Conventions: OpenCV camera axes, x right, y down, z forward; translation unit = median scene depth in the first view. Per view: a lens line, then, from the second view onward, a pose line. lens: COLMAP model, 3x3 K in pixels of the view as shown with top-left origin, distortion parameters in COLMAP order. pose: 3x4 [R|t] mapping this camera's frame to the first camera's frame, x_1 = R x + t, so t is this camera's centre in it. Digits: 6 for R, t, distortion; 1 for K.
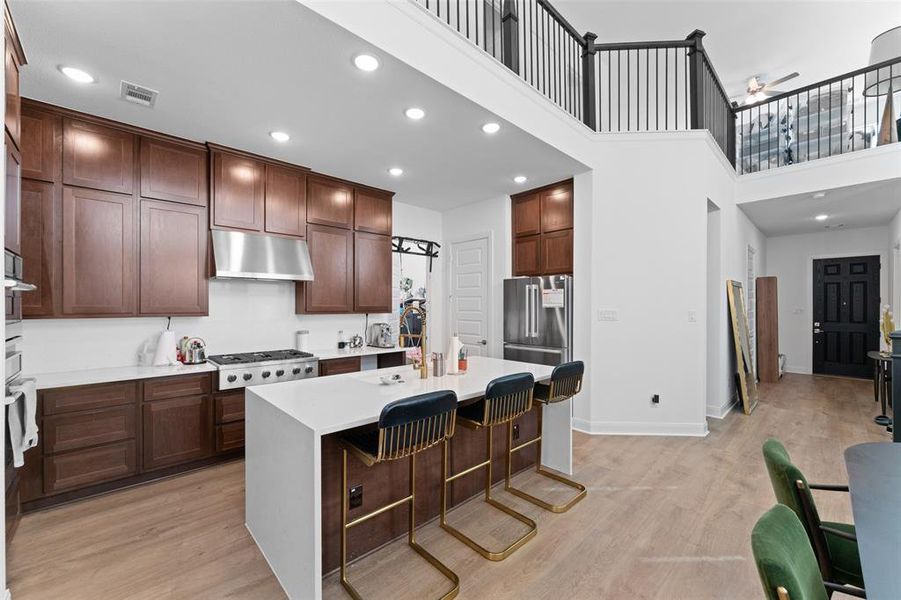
lens RADIAL K [[355.9, 0, 444.2], [0, 355.9, 307.9], [0, 0, 1]] dist [-0.001853, 0.000129]
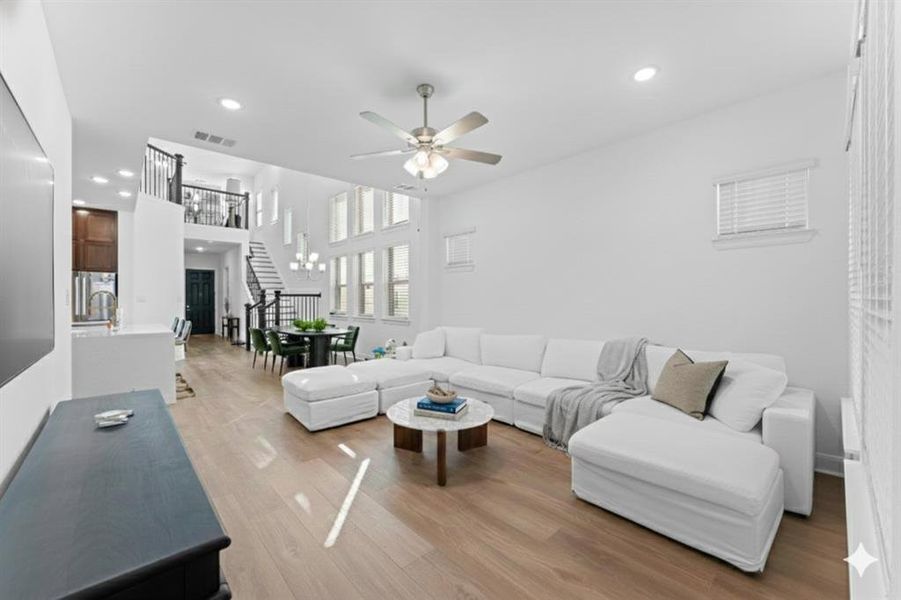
lens RADIAL K [[363.6, 0, 450.5], [0, 363.6, 300.0], [0, 0, 1]] dist [-0.018021, 0.000002]
pose [[-0.003176, -0.002899, 0.999991, -1.360418], [0.004528, 0.999986, 0.002914, 0.030834], [-0.999985, 0.004537, -0.003163, -0.517352]]
